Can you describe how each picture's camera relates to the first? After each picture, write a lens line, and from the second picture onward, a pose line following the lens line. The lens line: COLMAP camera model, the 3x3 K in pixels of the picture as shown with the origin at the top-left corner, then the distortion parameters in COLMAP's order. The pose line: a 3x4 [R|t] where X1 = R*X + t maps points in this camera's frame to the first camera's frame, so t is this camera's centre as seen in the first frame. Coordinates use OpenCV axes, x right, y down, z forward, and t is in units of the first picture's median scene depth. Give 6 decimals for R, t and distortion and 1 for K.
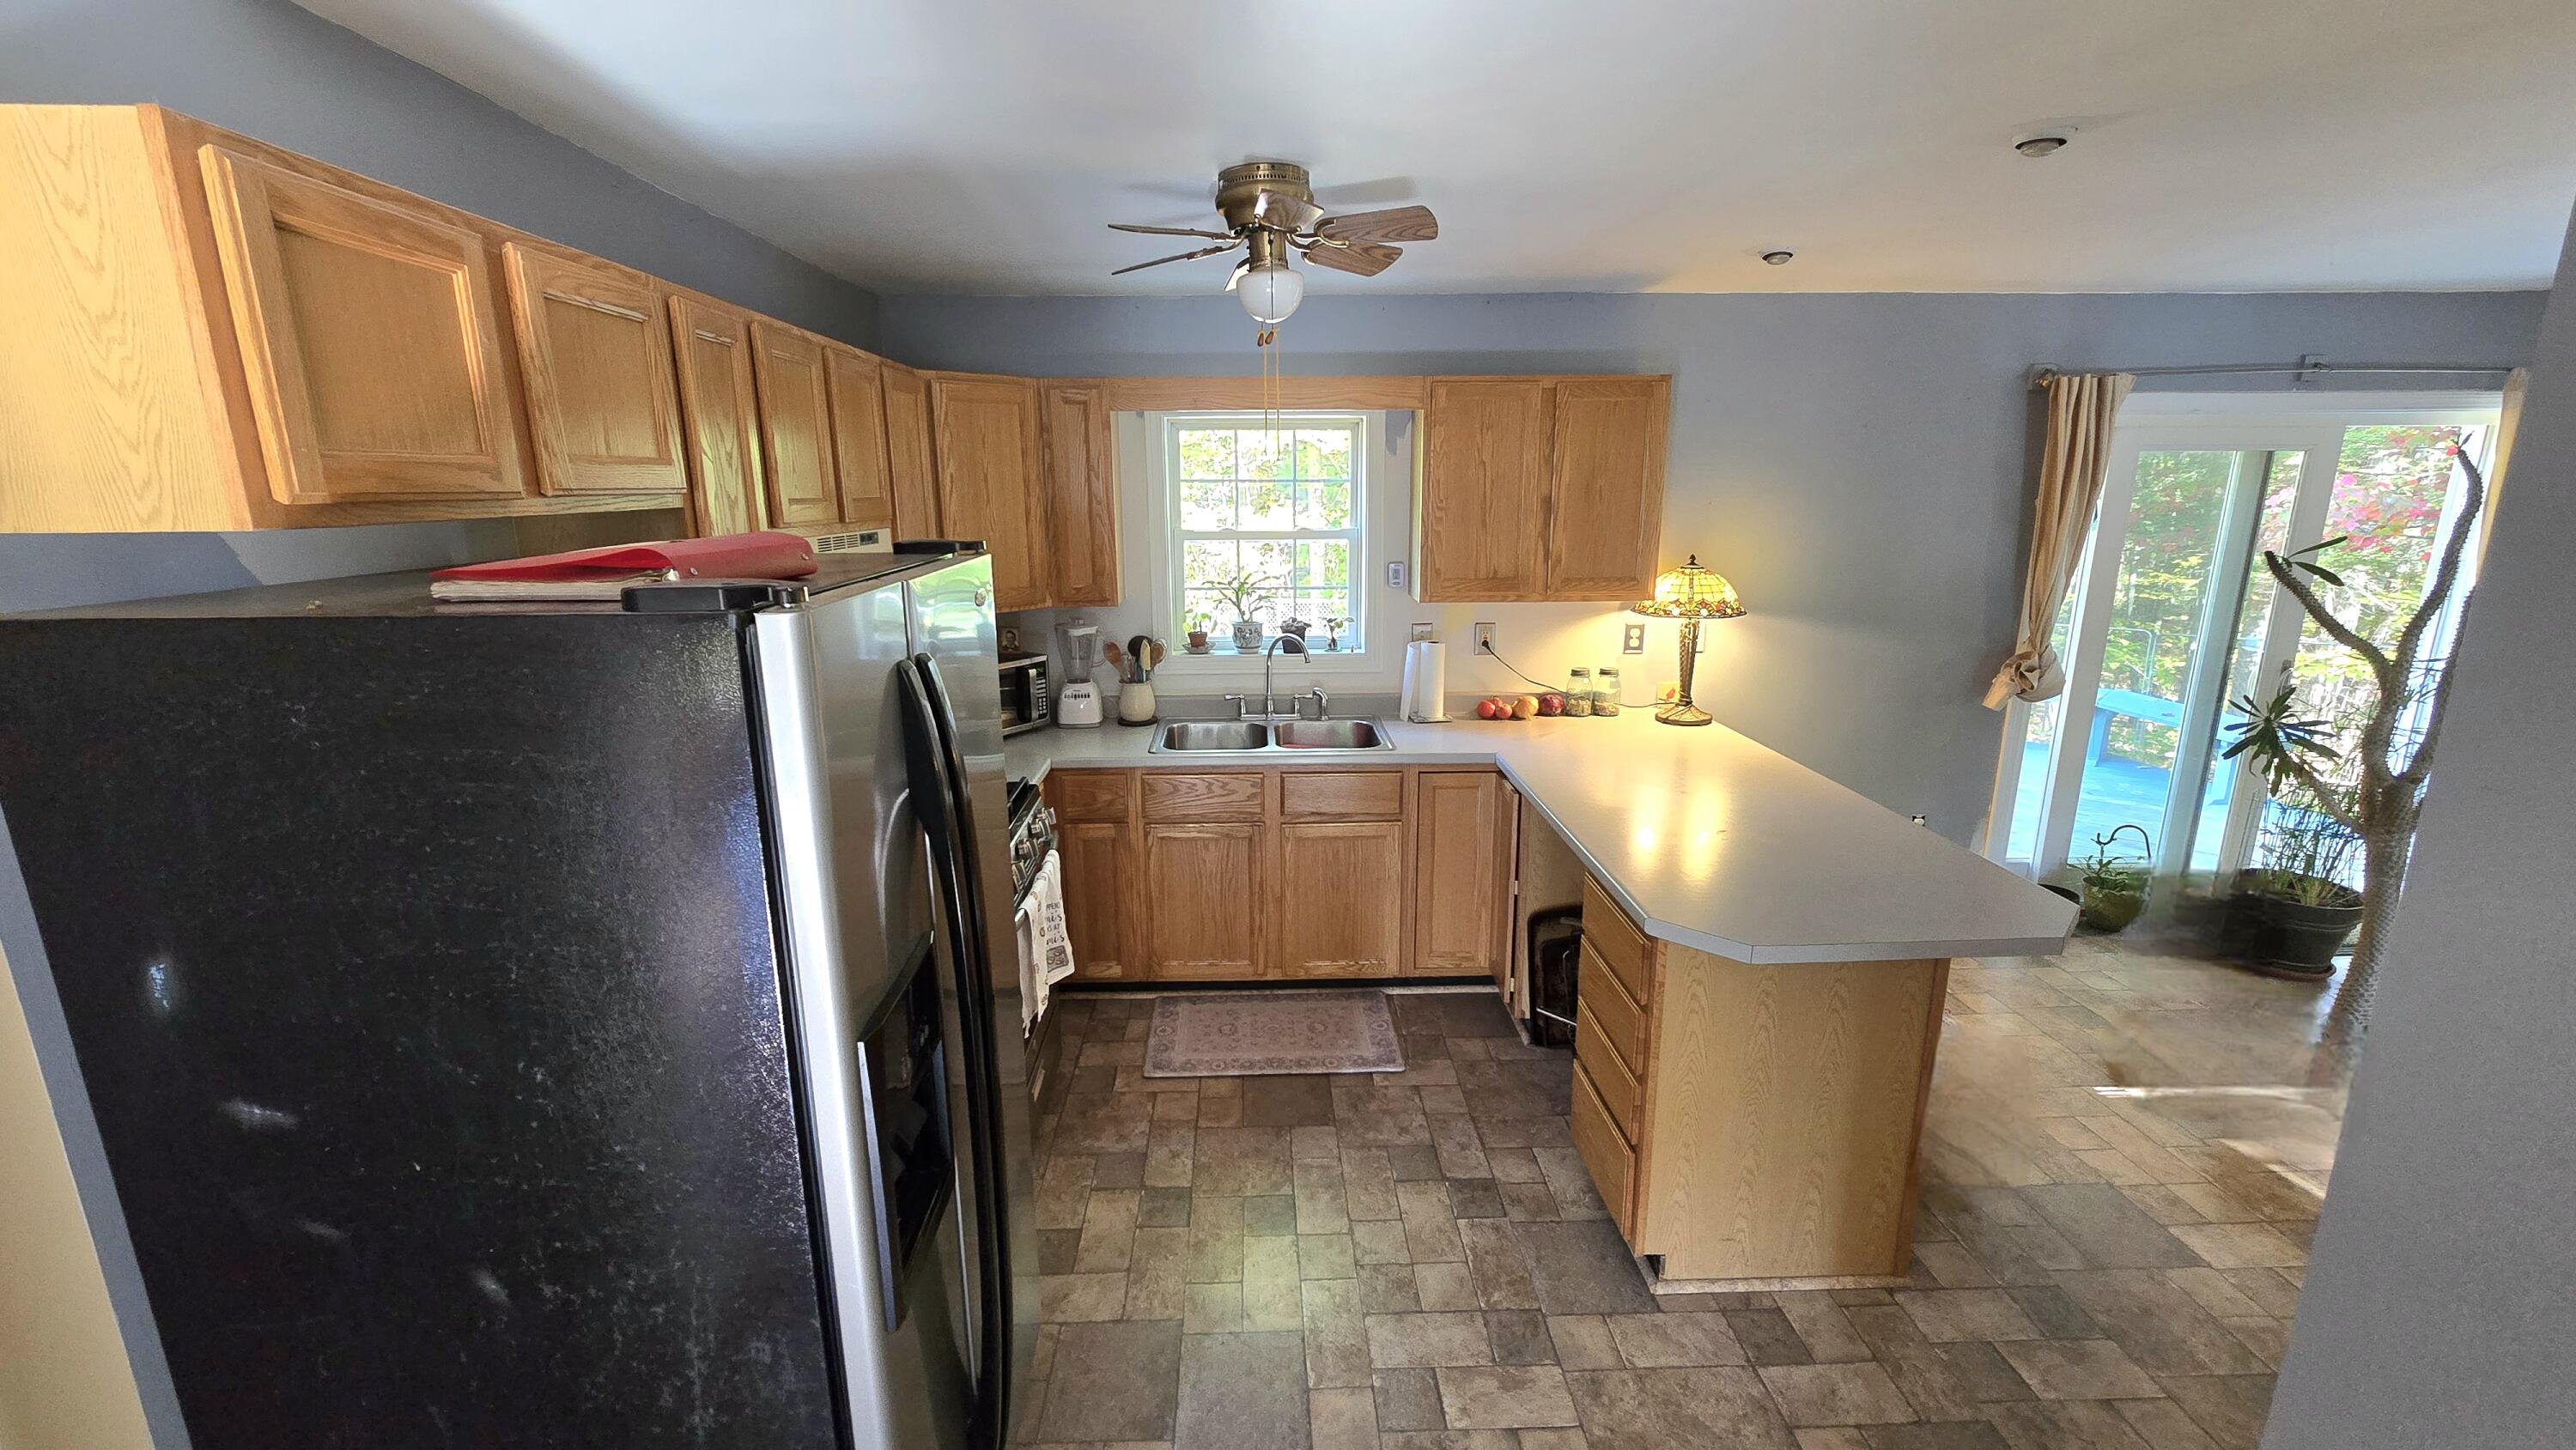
lens RADIAL K [[1054.3, 0, 1278.1], [0, 1054.3, 725.3], [0, 0, 1]] dist [0.000792, 0.000894]
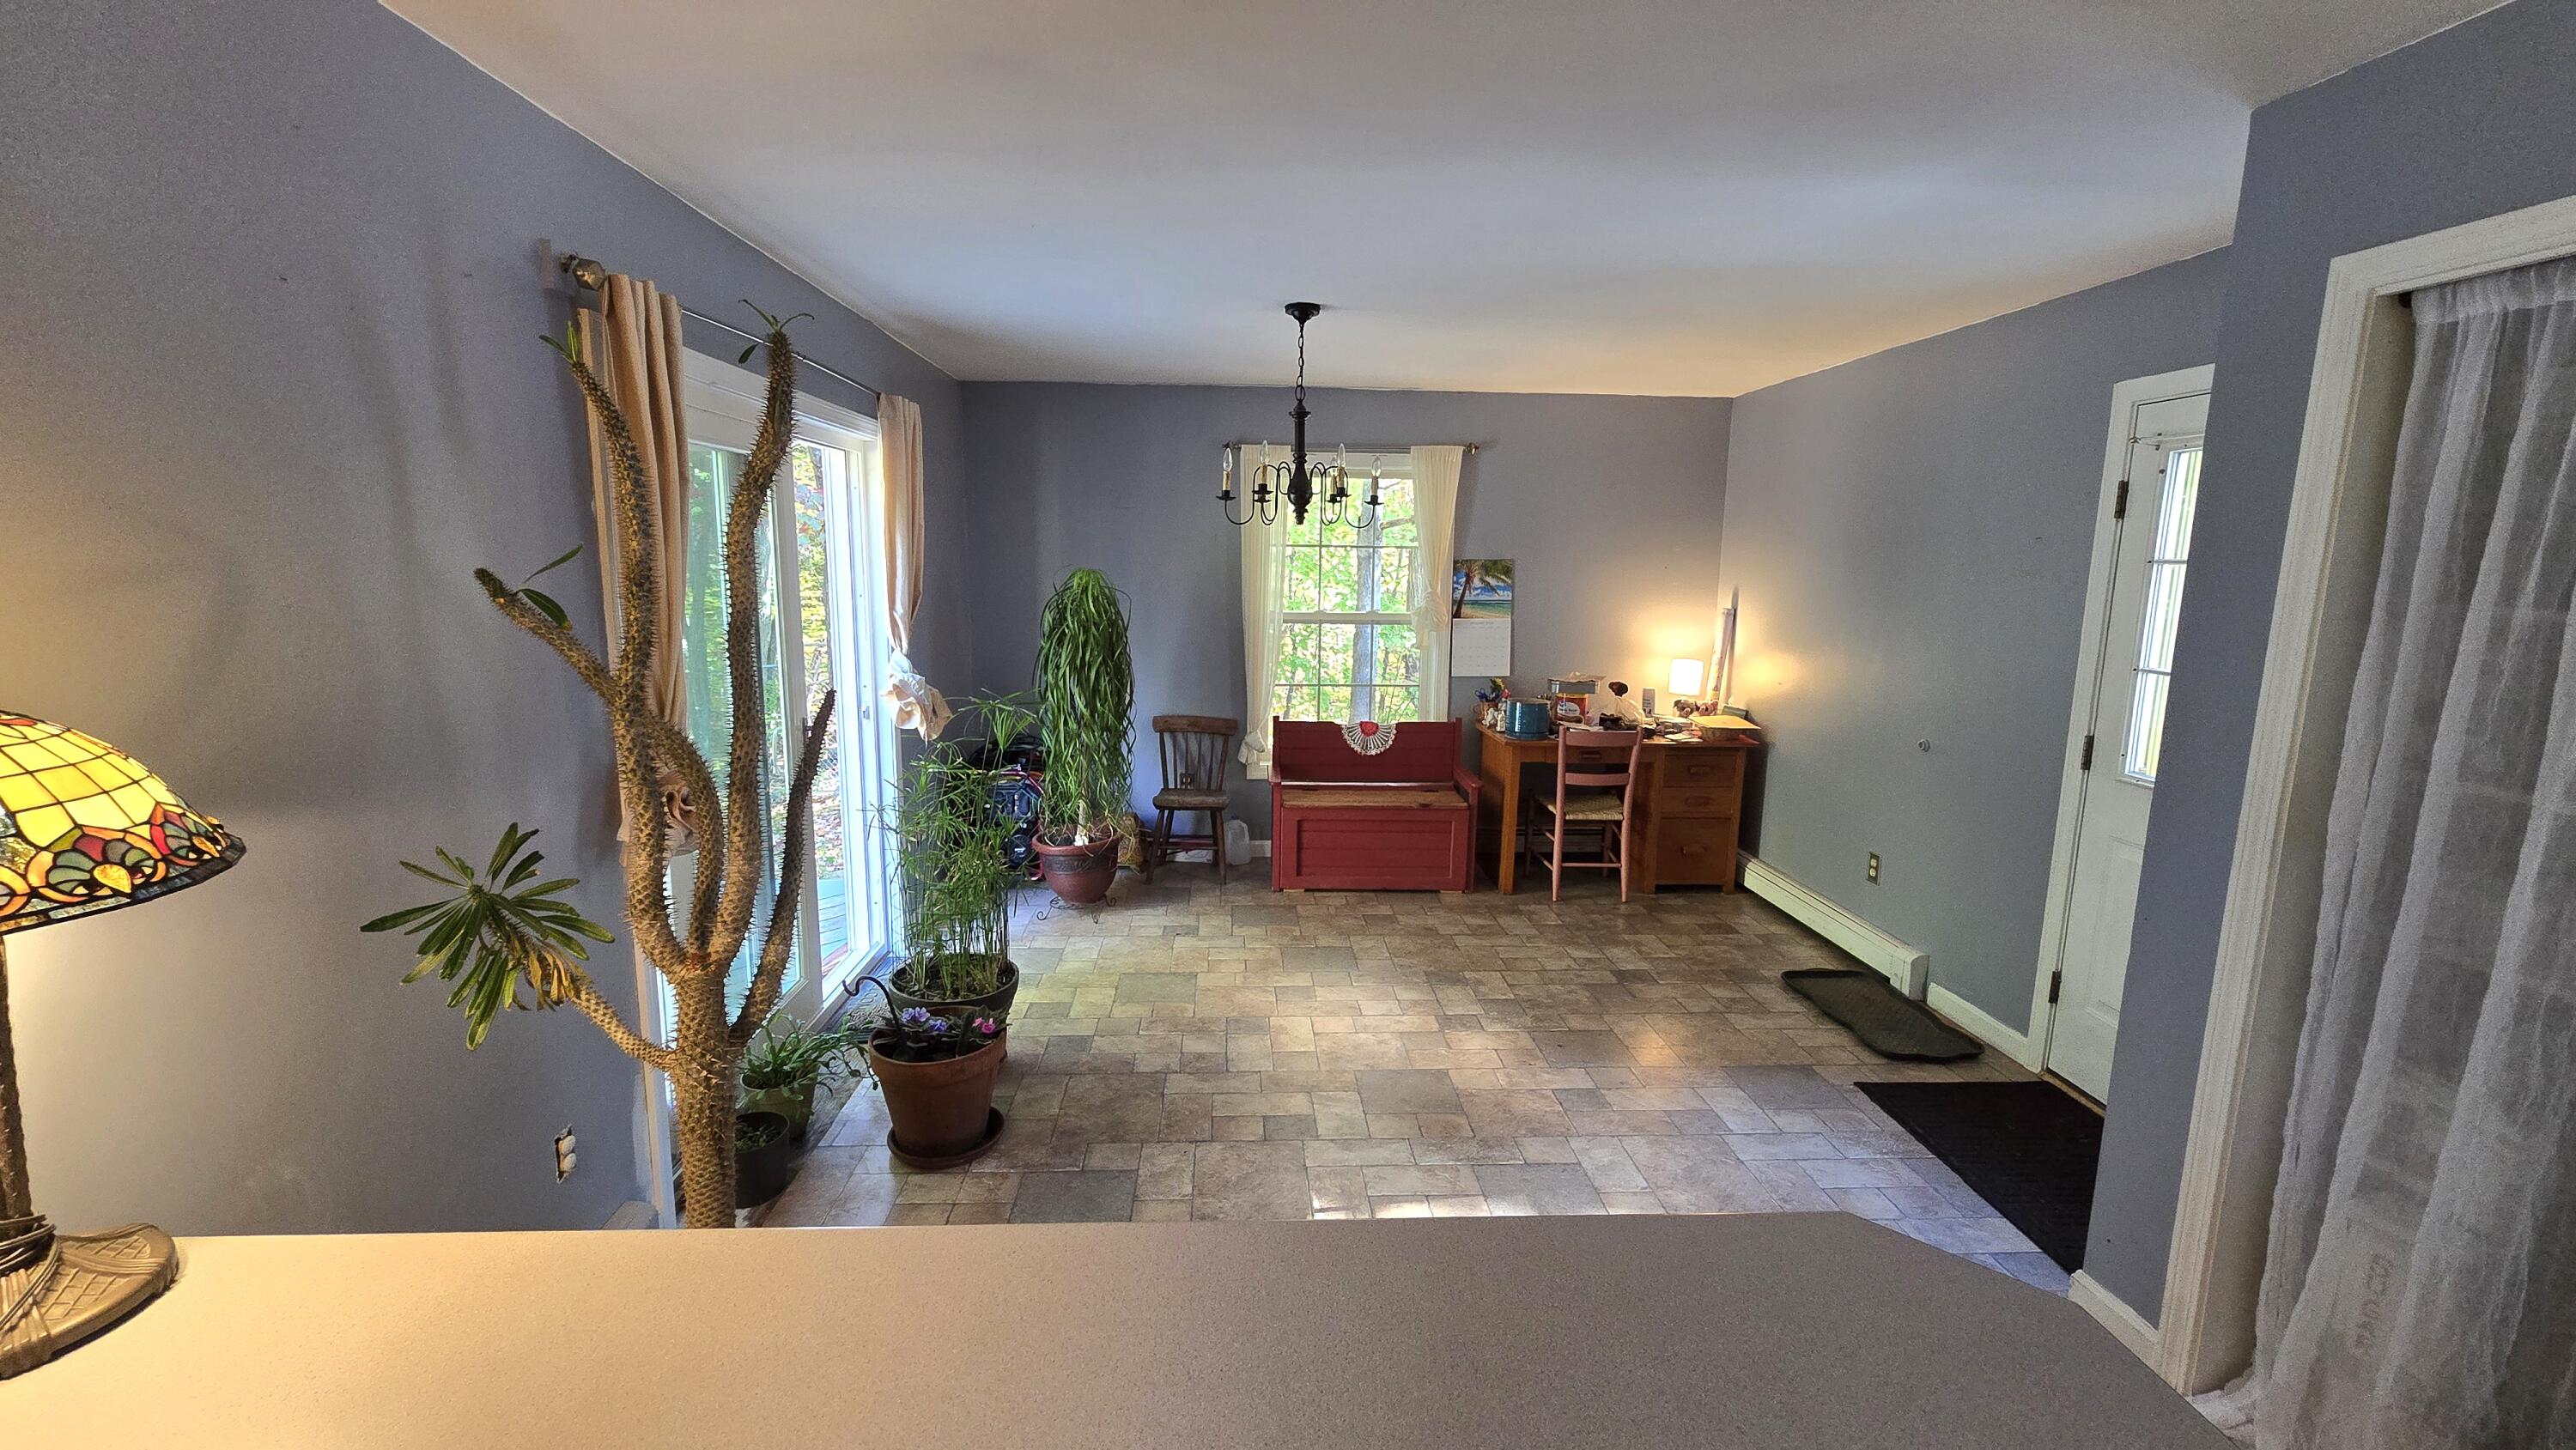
lens RADIAL K [[1054.3, 0, 1286.8], [0, 1054.3, 729.3], [0, 0, 1]] dist [0.000792, 0.000894]
pose [[-0.011433, -0.158015, 0.987370, 0.161002], [0.211042, 0.964811, 0.156849, -0.114281], [-0.977410, 0.210170, 0.022317, 0.686374]]
